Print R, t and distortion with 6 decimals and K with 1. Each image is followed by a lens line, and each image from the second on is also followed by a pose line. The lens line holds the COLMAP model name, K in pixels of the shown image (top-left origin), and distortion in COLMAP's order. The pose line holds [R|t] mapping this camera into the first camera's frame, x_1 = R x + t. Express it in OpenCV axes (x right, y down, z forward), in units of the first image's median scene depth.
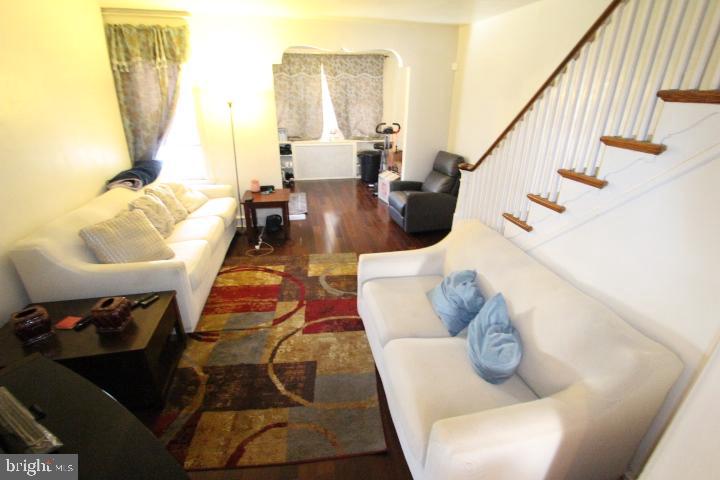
lens RADIAL K [[331.7, 0, 363.2], [0, 331.7, 237.2], [0, 0, 1]] dist [-0.018096, 0.001895]
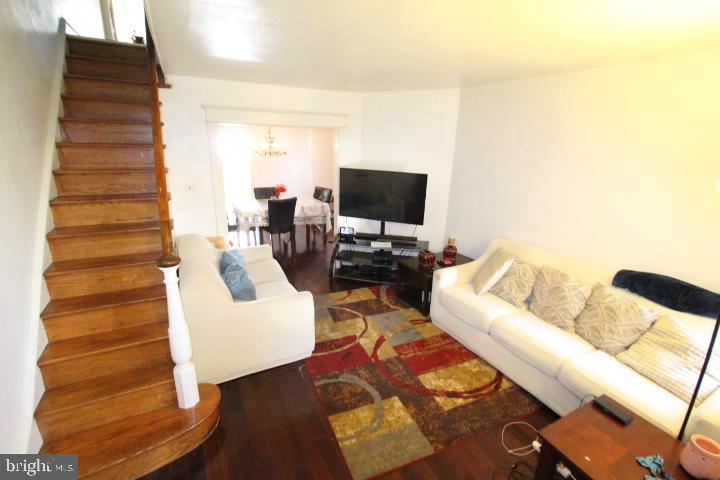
lens RADIAL K [[331.7, 0, 362.6], [0, 331.7, 236.5], [0, 0, 1]] dist [-0.018096, 0.001895]
pose [[-0.959088, 0.045365, -0.279451, 0.091118], [-0.144867, 0.769423, 0.622095, -0.570268], [0.243238, 0.637127, -0.731372, 1.218631]]
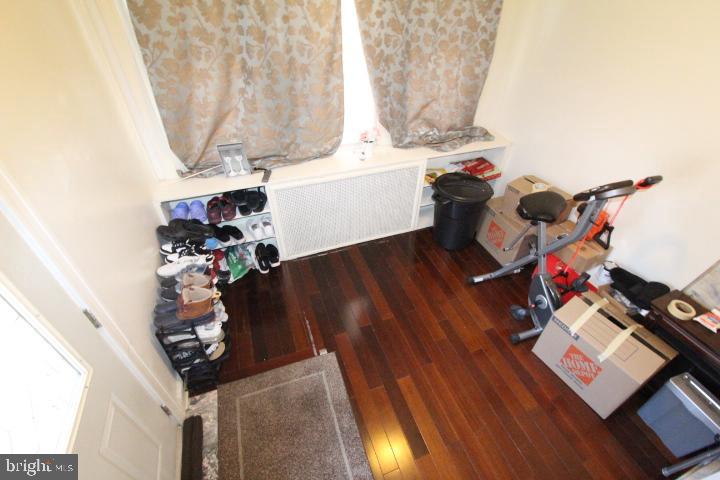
lens RADIAL K [[331.7, 0, 362.4], [0, 331.7, 240.0], [0, 0, 1]] dist [-0.018096, 0.001895]
pose [[0.988538, -0.095864, 0.116627, -0.291275], [0.060581, 0.959484, 0.275175, -0.583249], [-0.138281, -0.264956, 0.954294, 1.144399]]
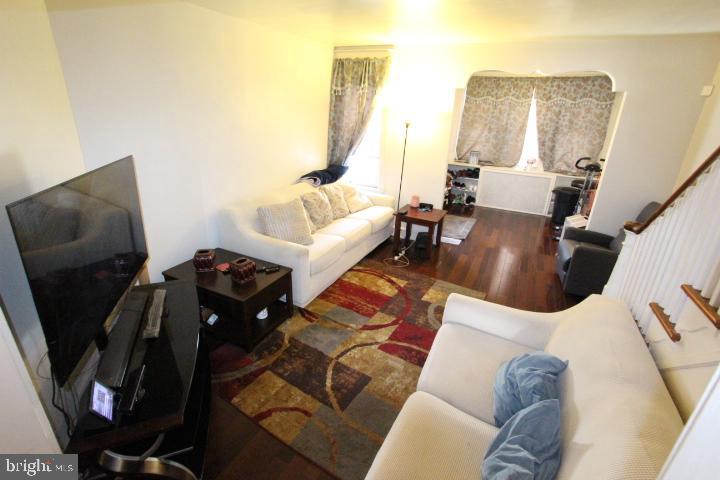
lens RADIAL K [[331.7, 0, 362.5], [0, 331.7, 237.5], [0, 0, 1]] dist [-0.018096, 0.001895]
pose [[0.790655, 0.241627, -0.562567, 0.192217], [-0.272814, 0.961612, 0.029596, -0.037389], [0.548122, 0.130075, 0.826222, 0.065348]]
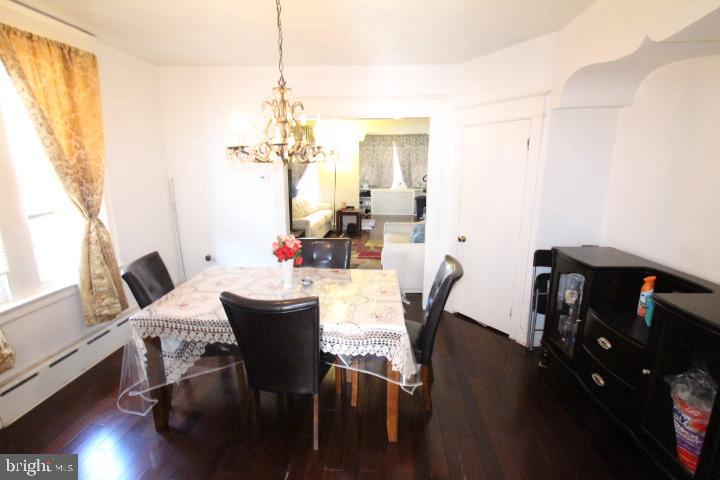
lens RADIAL K [[331.7, 0, 361.8], [0, 331.7, 237.3], [0, 0, 1]] dist [-0.018096, 0.001895]
pose [[0.961179, 0.050145, -0.271329, 0.303420], [-0.102772, 0.977655, -0.183383, 0.389018], [0.256070, 0.204149, 0.944855, -0.733065]]
